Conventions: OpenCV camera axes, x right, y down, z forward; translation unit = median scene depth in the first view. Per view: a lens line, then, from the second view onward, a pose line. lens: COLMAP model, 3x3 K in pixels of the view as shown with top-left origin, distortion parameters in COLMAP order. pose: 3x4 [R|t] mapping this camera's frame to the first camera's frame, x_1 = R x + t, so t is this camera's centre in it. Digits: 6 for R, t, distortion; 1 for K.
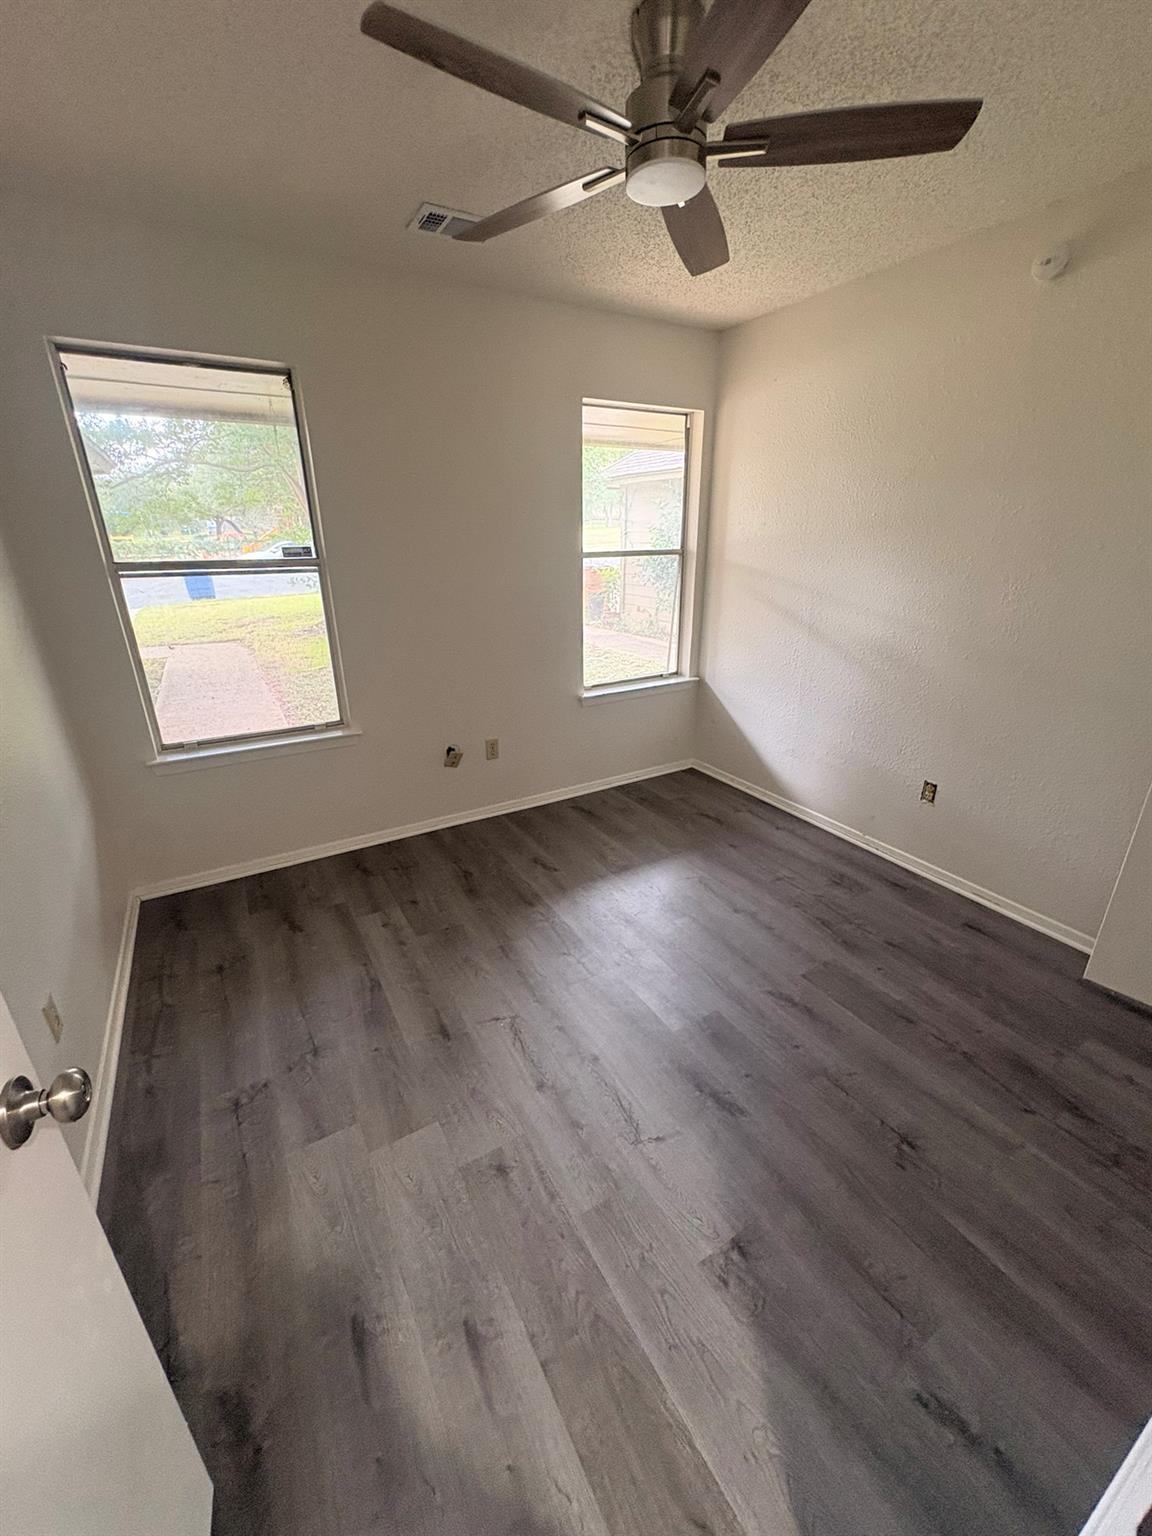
lens RADIAL K [[614.3, 0, 576.7], [0, 614.3, 765.6], [0, 0, 1]] dist [-0.000891, -0.000277]
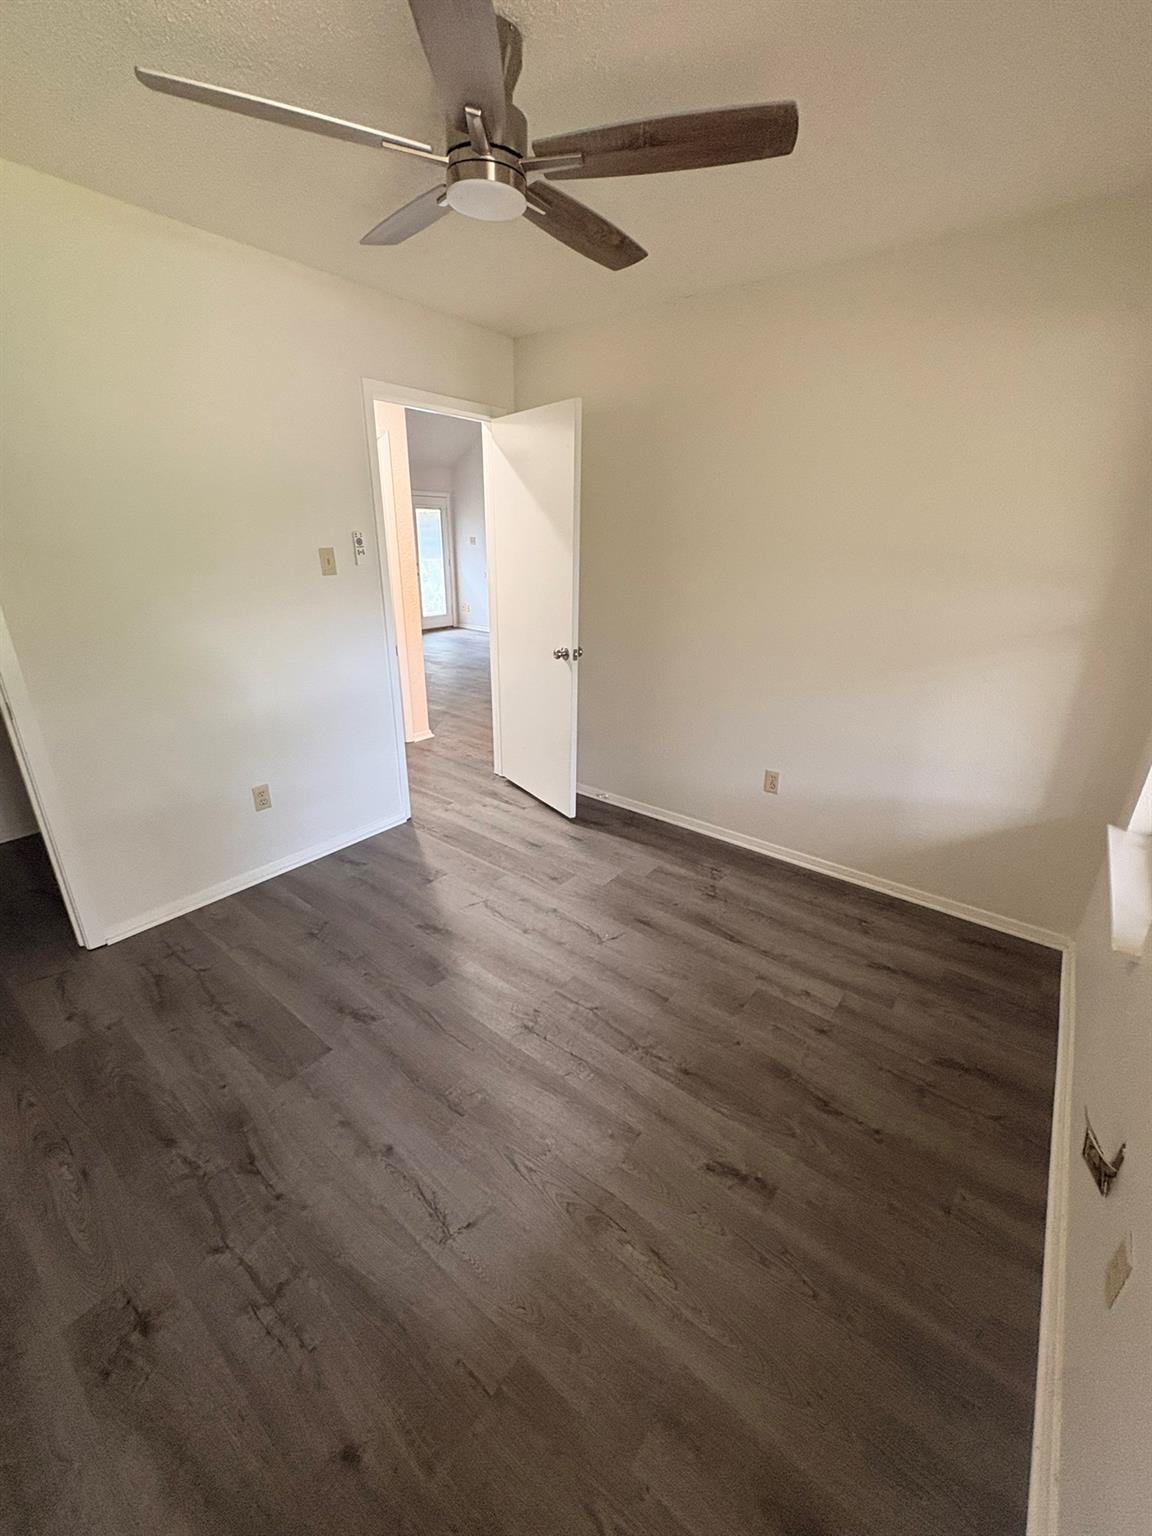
lens RADIAL K [[614.3, 0, 576.7], [0, 614.3, 765.6], [0, 0, 1]] dist [-0.000891, -0.000277]
pose [[-0.930459, 0.122935, -0.345156, 0.302500], [-0.140950, 0.749437, 0.646898, -0.595803], [0.338199, 0.650562, -0.679993, 1.500979]]
